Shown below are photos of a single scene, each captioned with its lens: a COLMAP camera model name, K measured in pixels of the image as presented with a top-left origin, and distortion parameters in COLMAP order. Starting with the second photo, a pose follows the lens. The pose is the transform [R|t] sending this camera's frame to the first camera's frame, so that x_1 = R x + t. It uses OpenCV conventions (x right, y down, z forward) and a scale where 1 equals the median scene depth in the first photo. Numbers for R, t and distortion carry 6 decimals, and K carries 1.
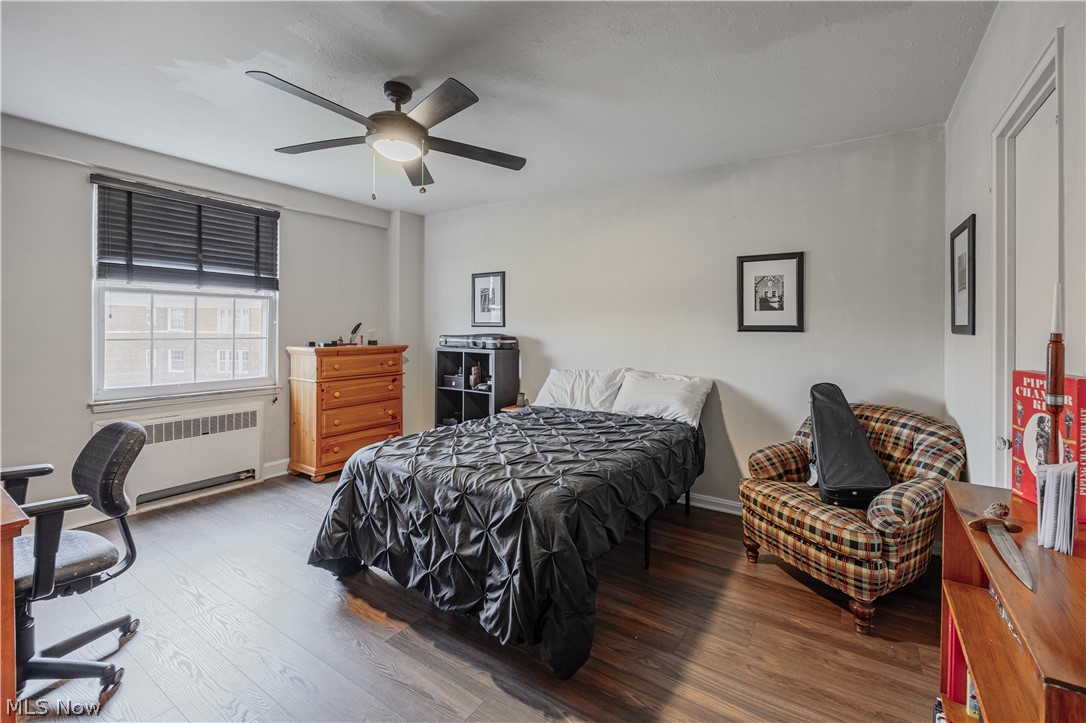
lens RADIAL K [[452.8, 0, 578.5], [0, 452.8, 326.8], [0, 0, 1]] dist [0.000527, -0.000014]
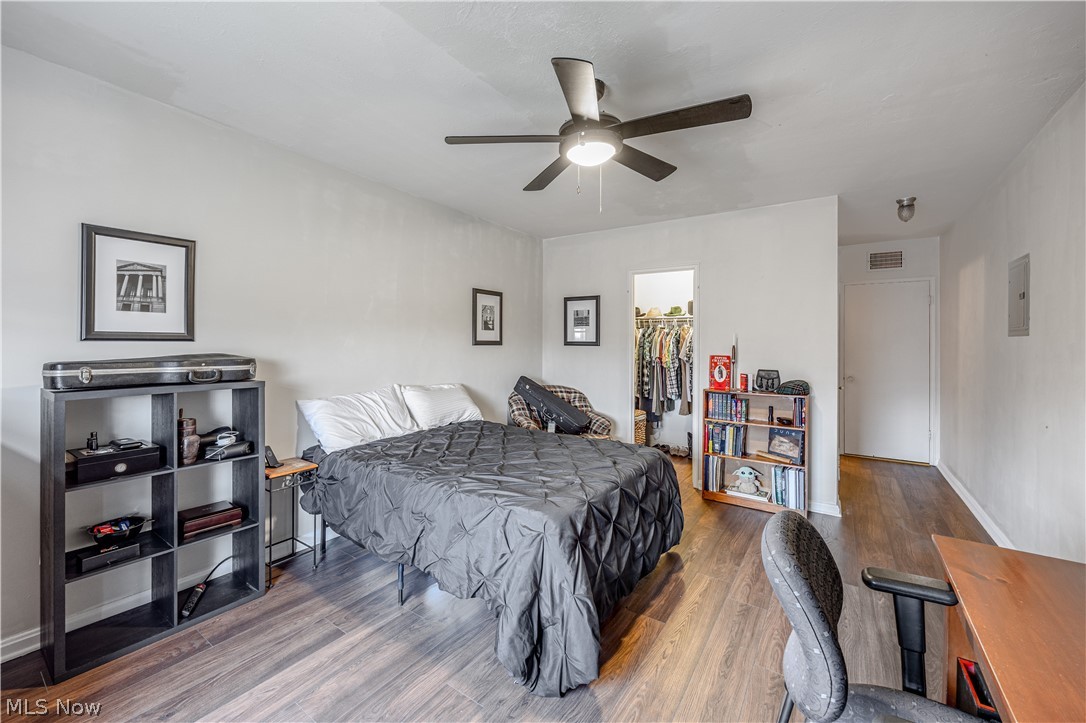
lens RADIAL K [[418.7, 0, 555.1], [0, 418.7, 339.8], [0, 0, 1]] dist [-0.007666, 0.000648]
pose [[0.052080, 0.001265, 0.998642, -0.780709], [-0.006977, 0.999975, -0.000903, -0.005497], [-0.998619, -0.006921, 0.052088, 0.646075]]
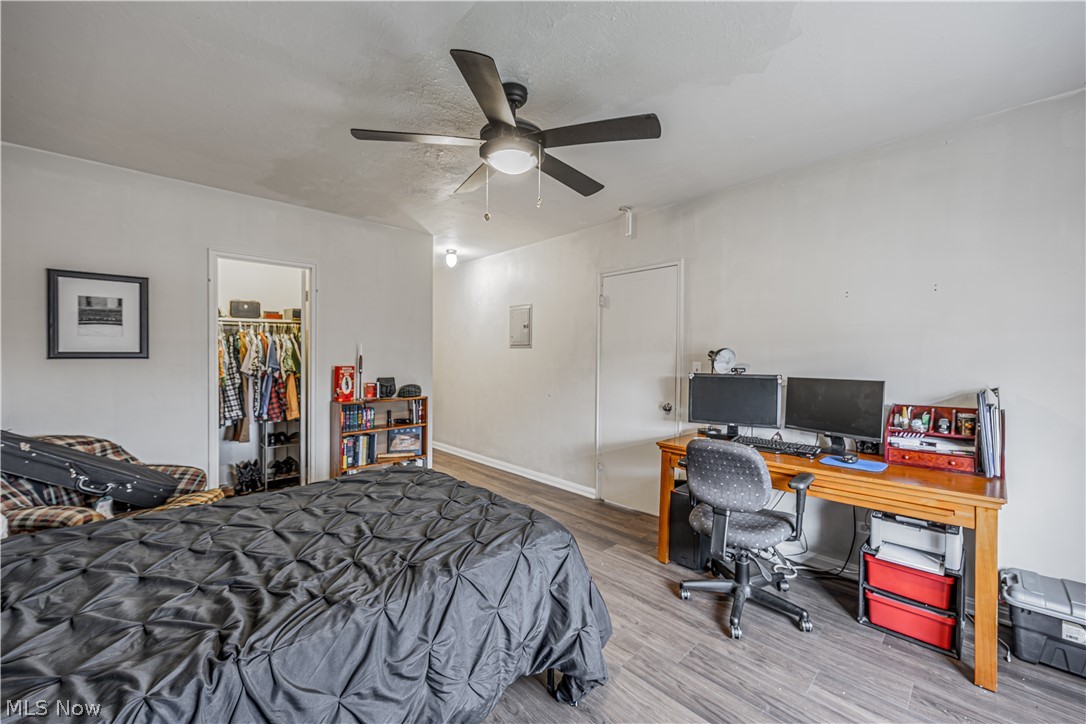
lens RADIAL K [[418.7, 0, 541.8], [0, 418.7, 359.6], [0, 0, 1]] dist [-0.007666, 0.000648]
pose [[-0.961614, -0.012693, 0.274112, -0.426274], [-0.008134, 0.999809, 0.017763, -0.007163], [-0.274285, 0.014852, -0.961534, 1.146504]]
